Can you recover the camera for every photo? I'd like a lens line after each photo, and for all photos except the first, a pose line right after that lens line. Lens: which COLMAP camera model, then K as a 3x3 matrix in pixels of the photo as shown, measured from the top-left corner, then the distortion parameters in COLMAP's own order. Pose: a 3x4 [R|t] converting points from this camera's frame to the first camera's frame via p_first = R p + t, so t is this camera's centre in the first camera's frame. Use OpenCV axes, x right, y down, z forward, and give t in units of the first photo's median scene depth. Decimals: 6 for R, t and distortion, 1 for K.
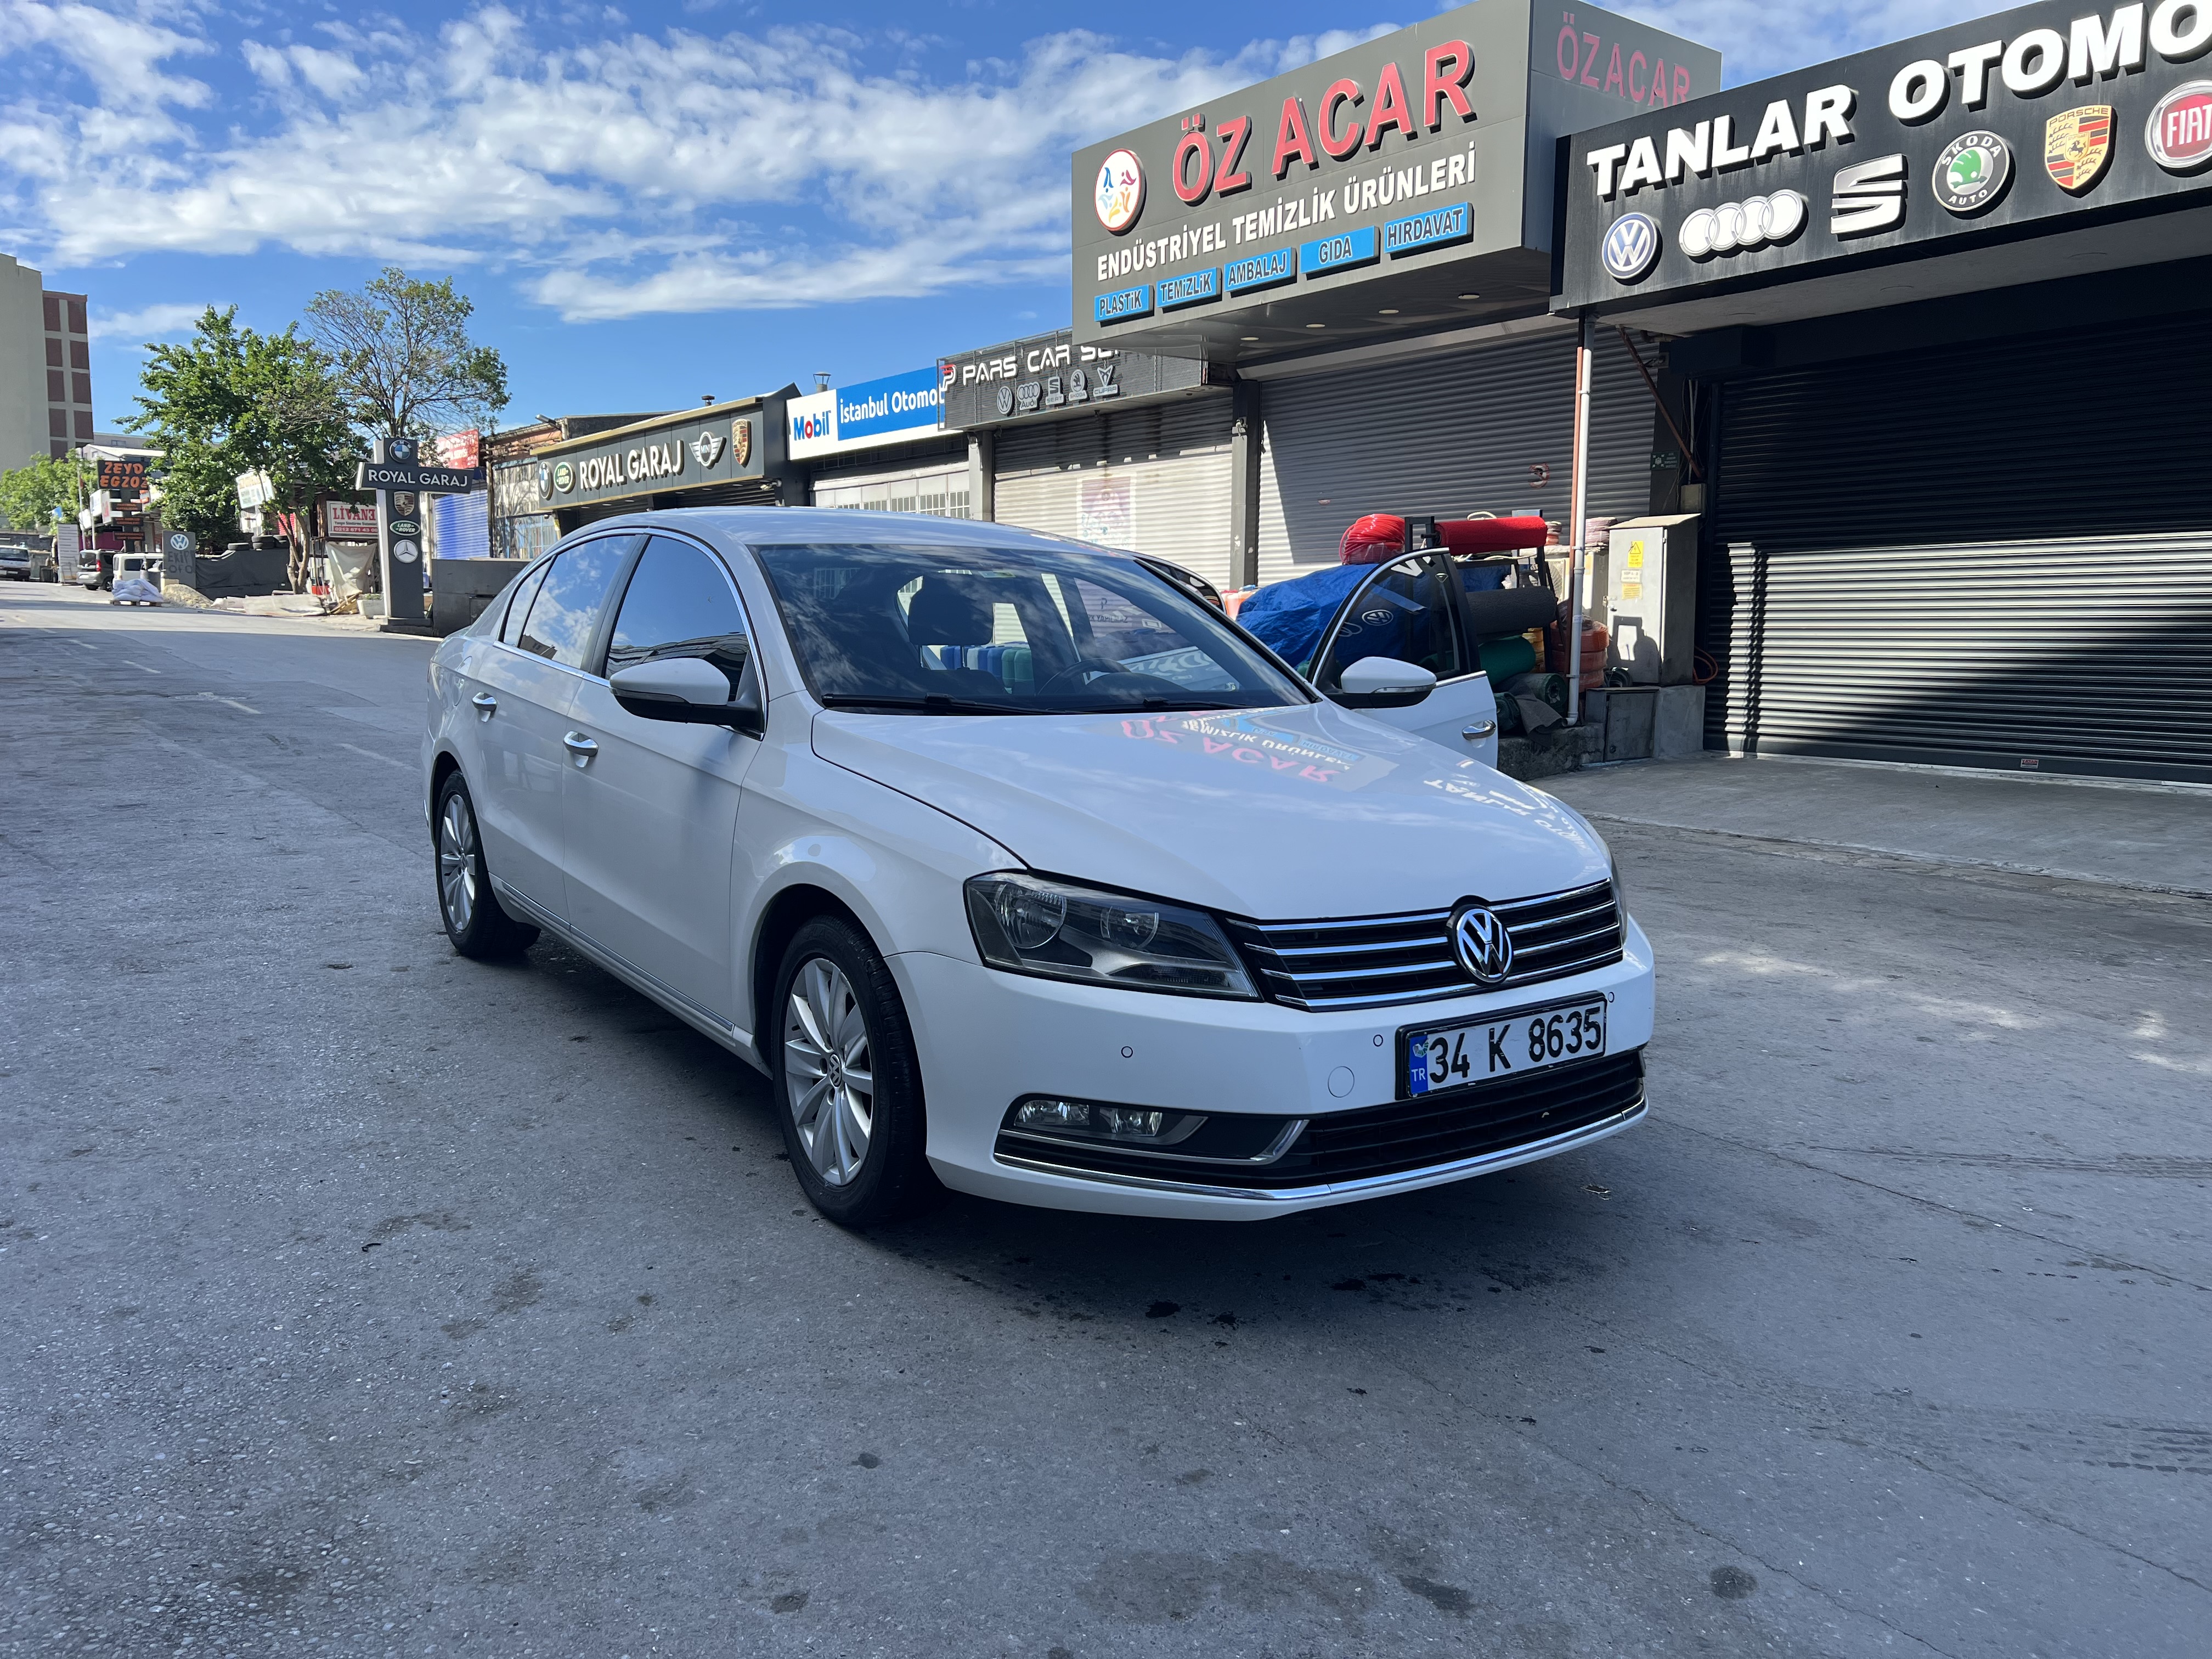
lens RADIAL K [[1645.7, 0, 1126.8], [0, 1645.7, 801.2], [0, 0, 1]] dist [0.050816, -0.046997]
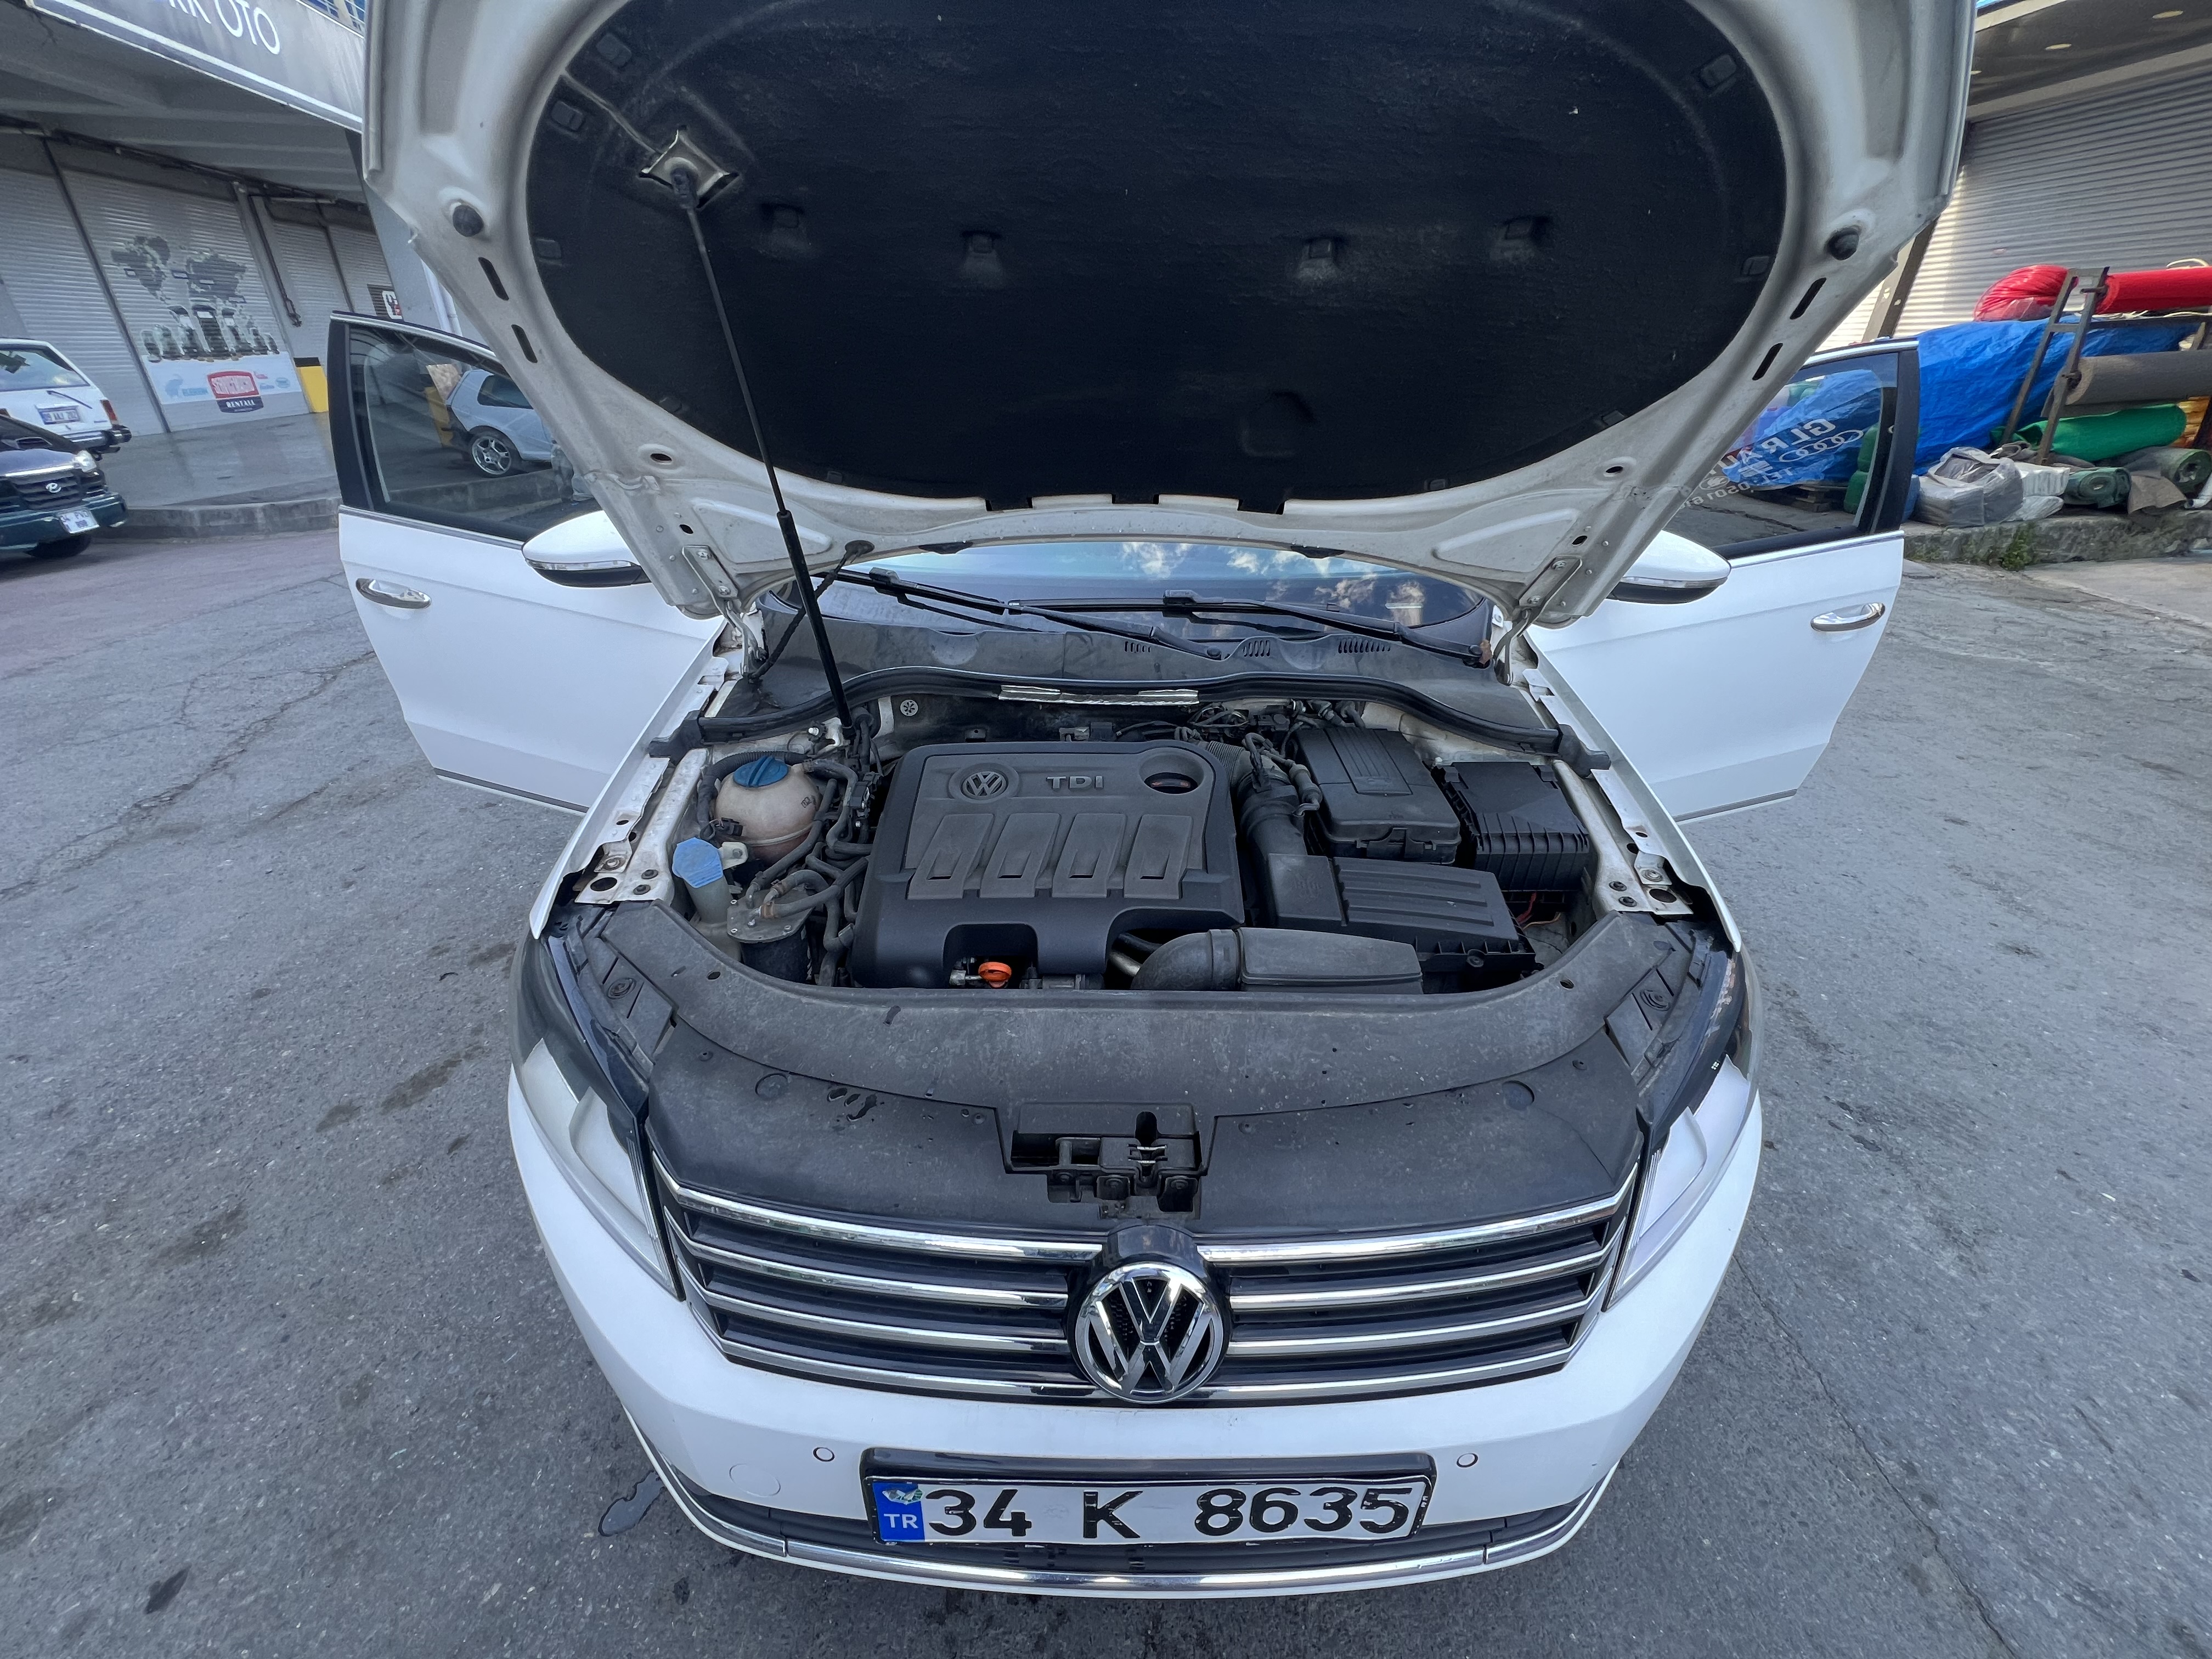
lens RADIAL K [[885.7, 0, 1104.4], [0, 885.7, 817.8], [0, 0, 1]] dist [0.000757, 0.000102]
pose [[0.813288, 0.284307, -0.507673, 0.290369], [-0.076637, 0.917238, 0.390899, -0.160950], [0.576792, -0.279007, 0.767767, 0.799956]]
